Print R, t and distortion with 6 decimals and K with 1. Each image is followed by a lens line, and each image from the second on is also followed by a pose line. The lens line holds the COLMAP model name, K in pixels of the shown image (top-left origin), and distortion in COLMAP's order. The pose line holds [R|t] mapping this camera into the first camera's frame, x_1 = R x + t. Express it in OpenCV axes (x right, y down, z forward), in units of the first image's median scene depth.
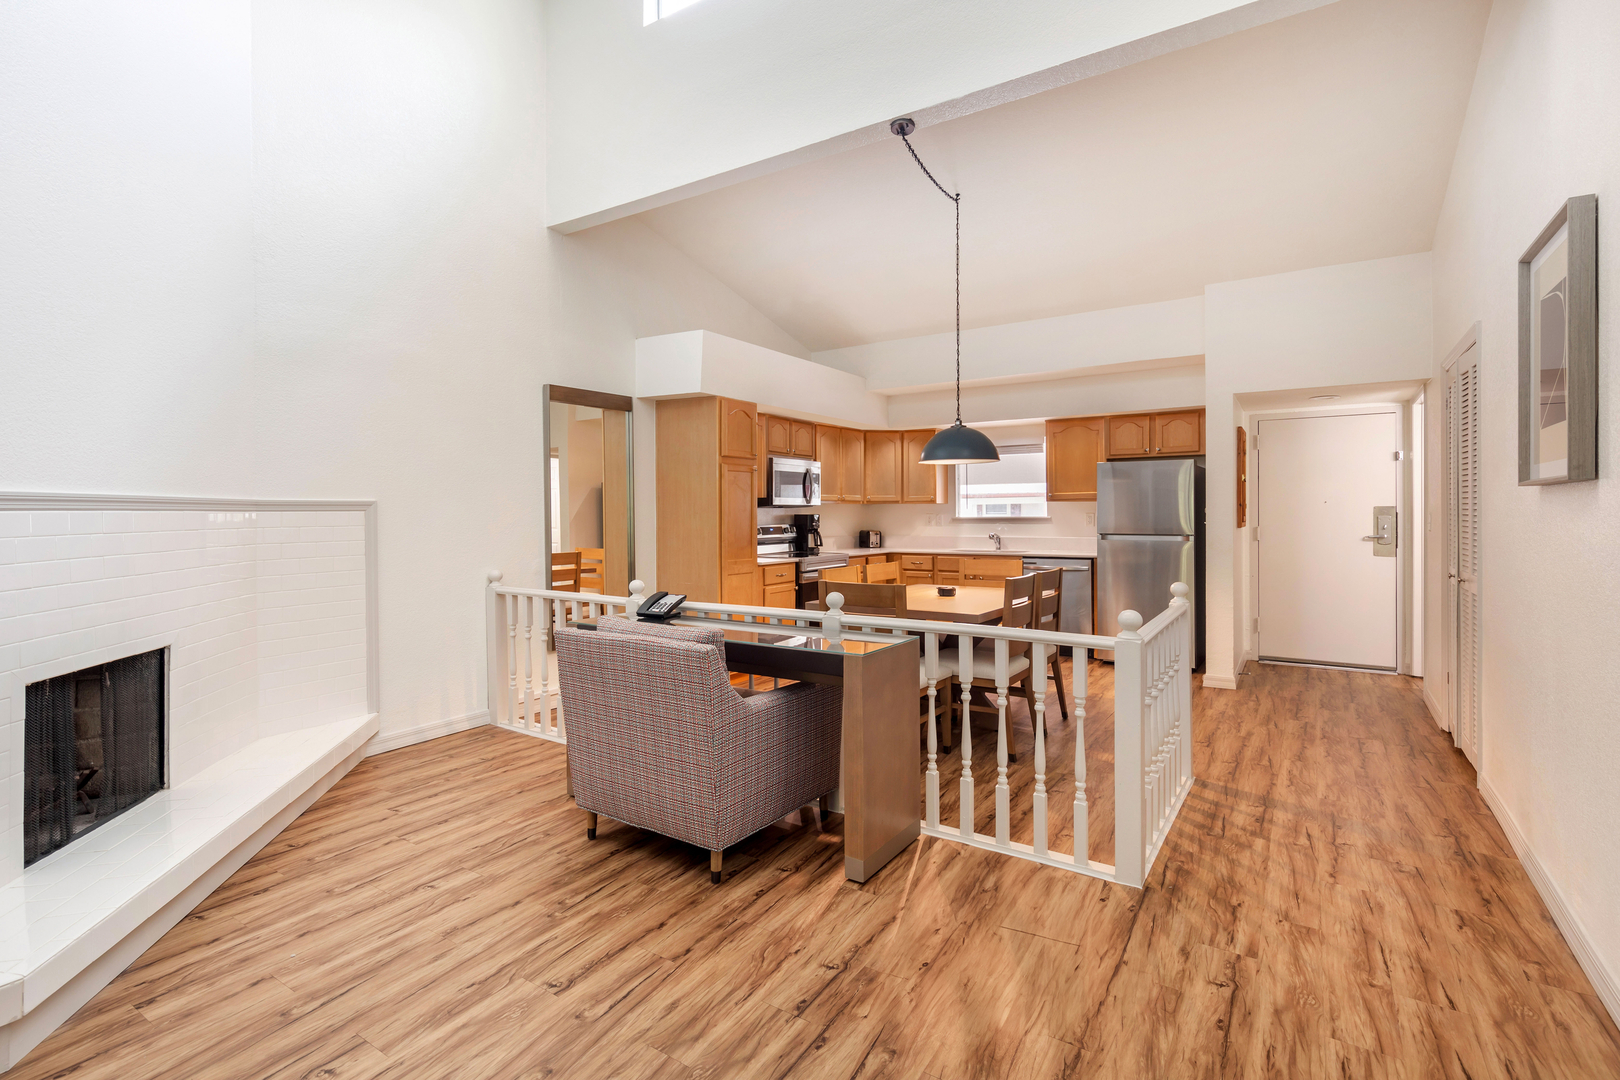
lens RADIAL K [[742.8, 0, 792.5], [0, 742.8, 528.9], [0, 0, 1]] dist [-0.001881, 0.000104]
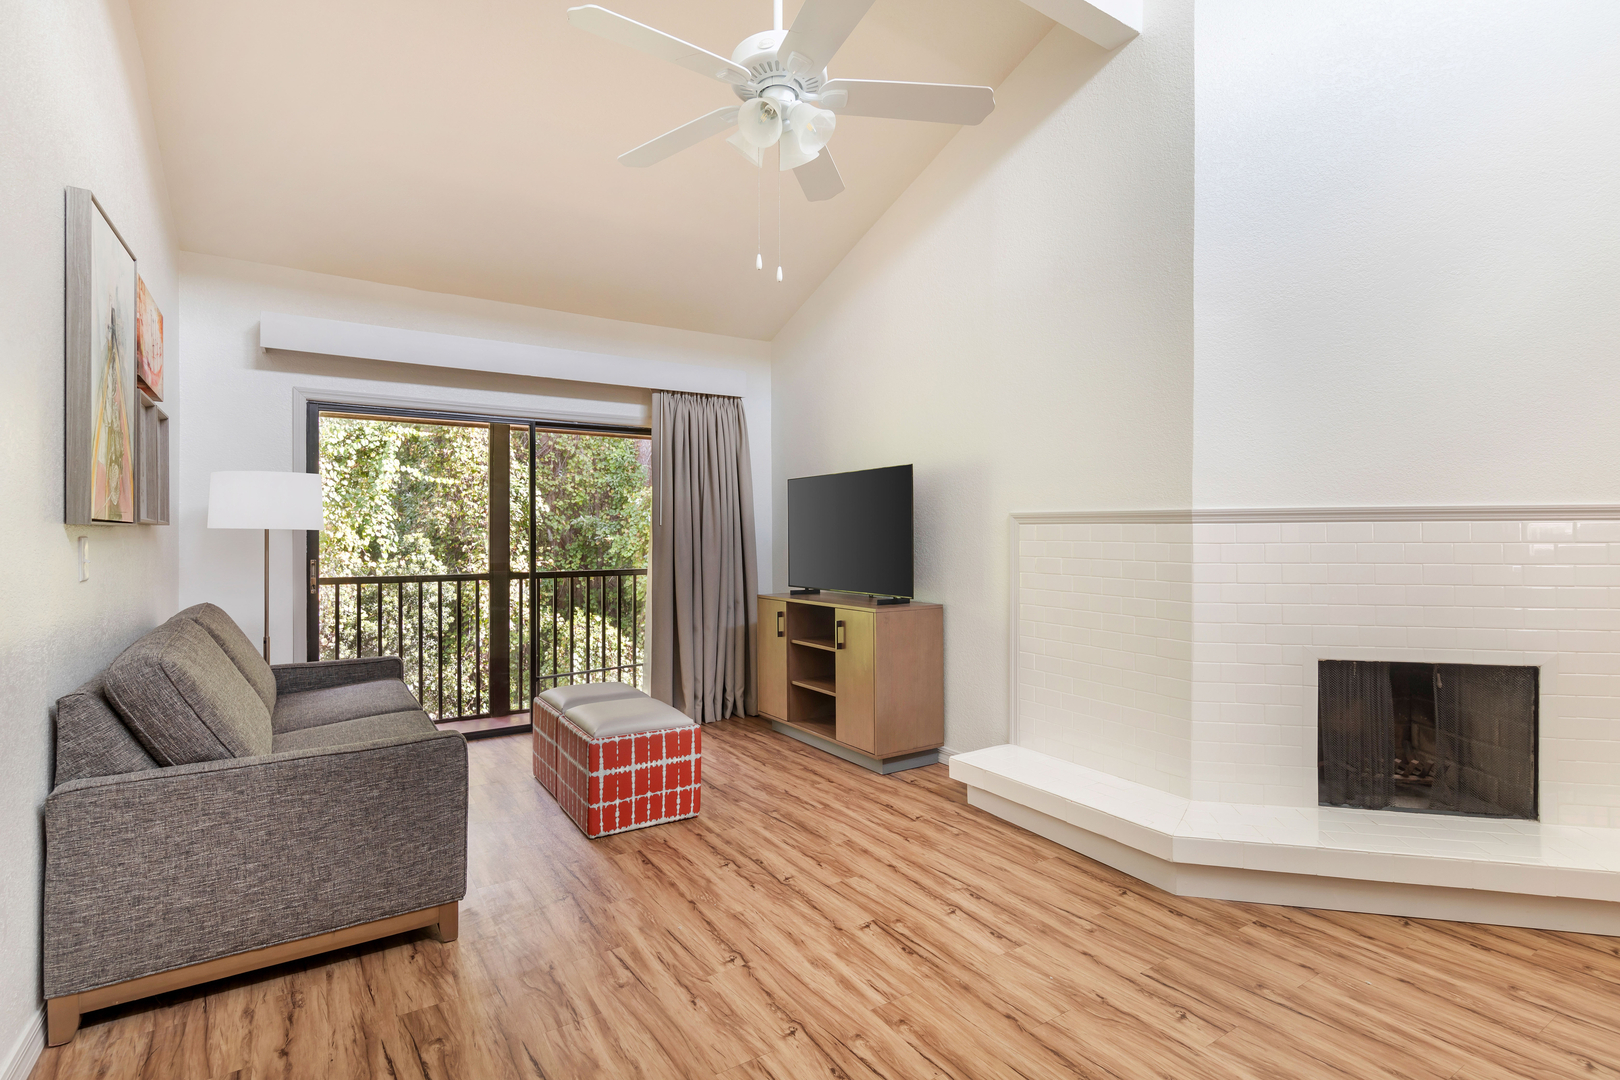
lens RADIAL K [[742.8, 0, 792.8], [0, 742.8, 532.1], [0, 0, 1]] dist [-0.001881, 0.000104]
pose [[-0.393241, 0.001048, -0.919435, 0.509976], [-0.014148, 0.999874, 0.007191, -0.003739], [0.919327, 0.015835, -0.393176, 0.700854]]
